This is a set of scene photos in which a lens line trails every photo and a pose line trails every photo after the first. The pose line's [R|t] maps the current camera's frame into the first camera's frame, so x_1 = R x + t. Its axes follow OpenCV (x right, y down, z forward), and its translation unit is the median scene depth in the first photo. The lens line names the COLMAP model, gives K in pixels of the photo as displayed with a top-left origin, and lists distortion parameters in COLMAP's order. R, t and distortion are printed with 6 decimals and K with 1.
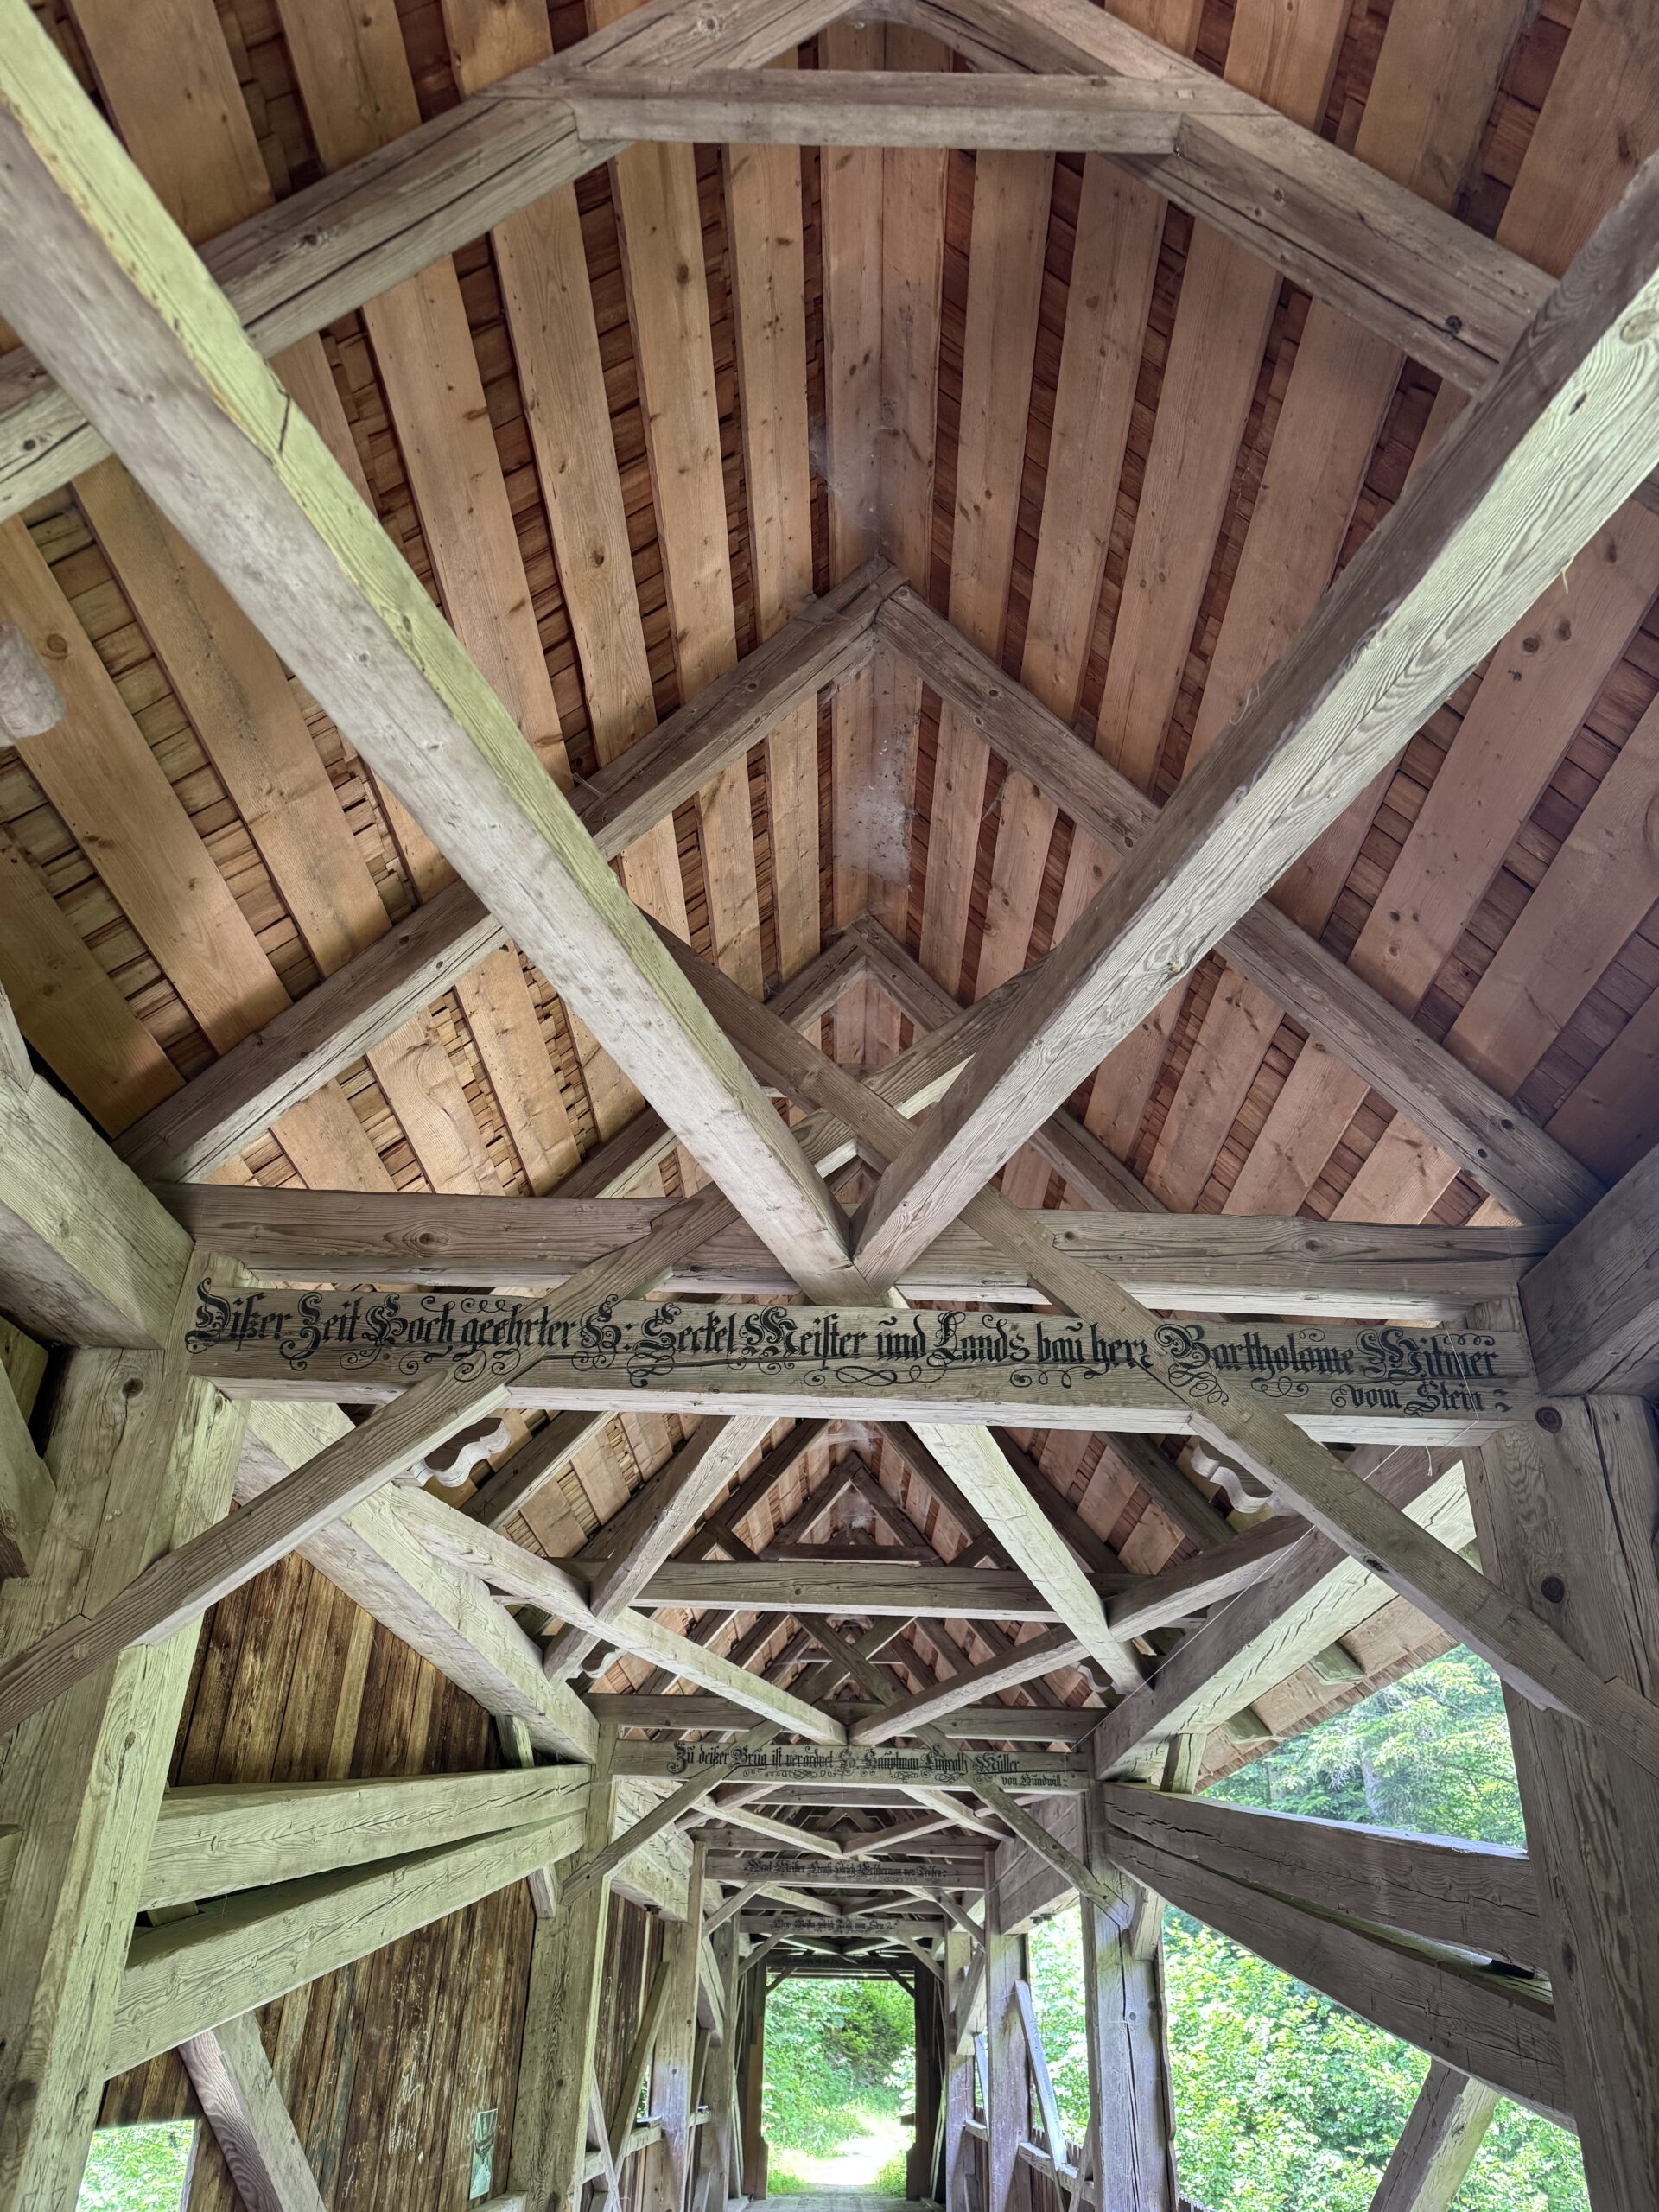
lens RADIAL K [[1579.2, 0, 845.0], [0, 1579.2, 1034.7], [0, 0, 1]] dist [0.040427, -0.003743]
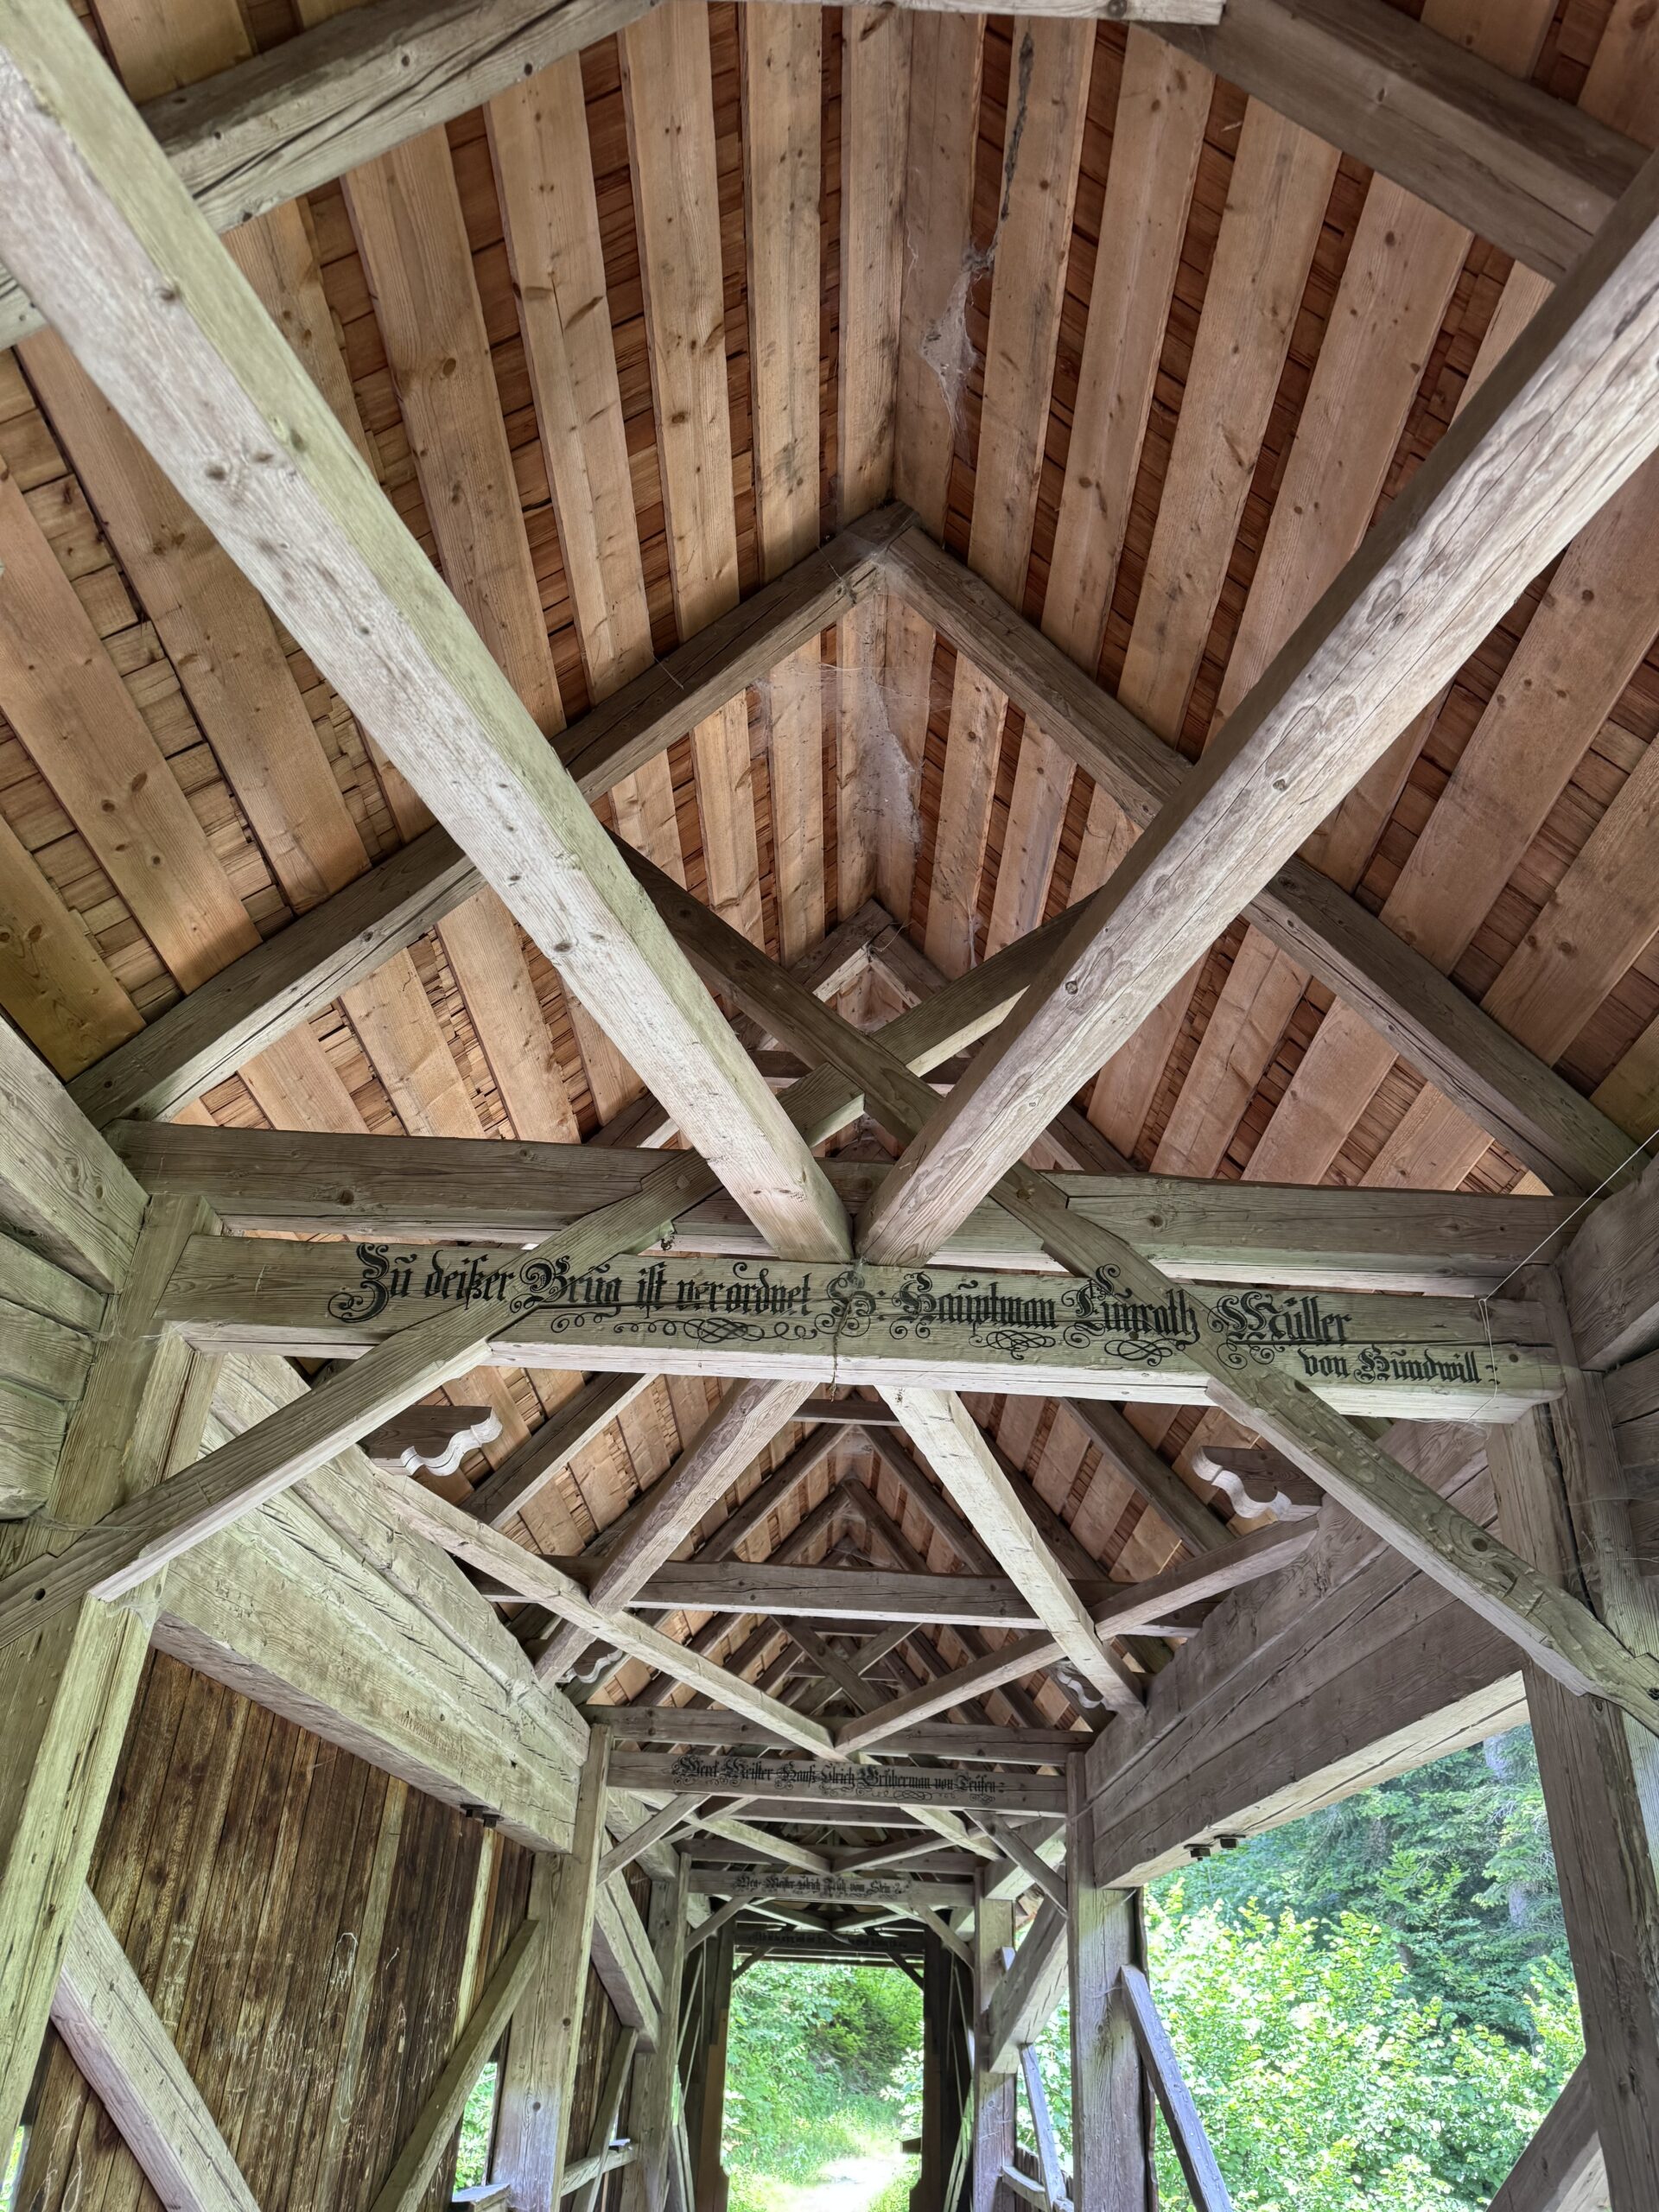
lens RADIAL K [[1543.1, 0, 829.5], [0, 1543.1, 1106.0], [0, 0, 1]] dist [-0.003060, 0.067910]
pose [[0.999813, 0.015653, -0.011390, -0.000092], [-0.015380, 0.999600, 0.023725, 0.053322], [0.011757, -0.023546, 0.999654, 0.087801]]
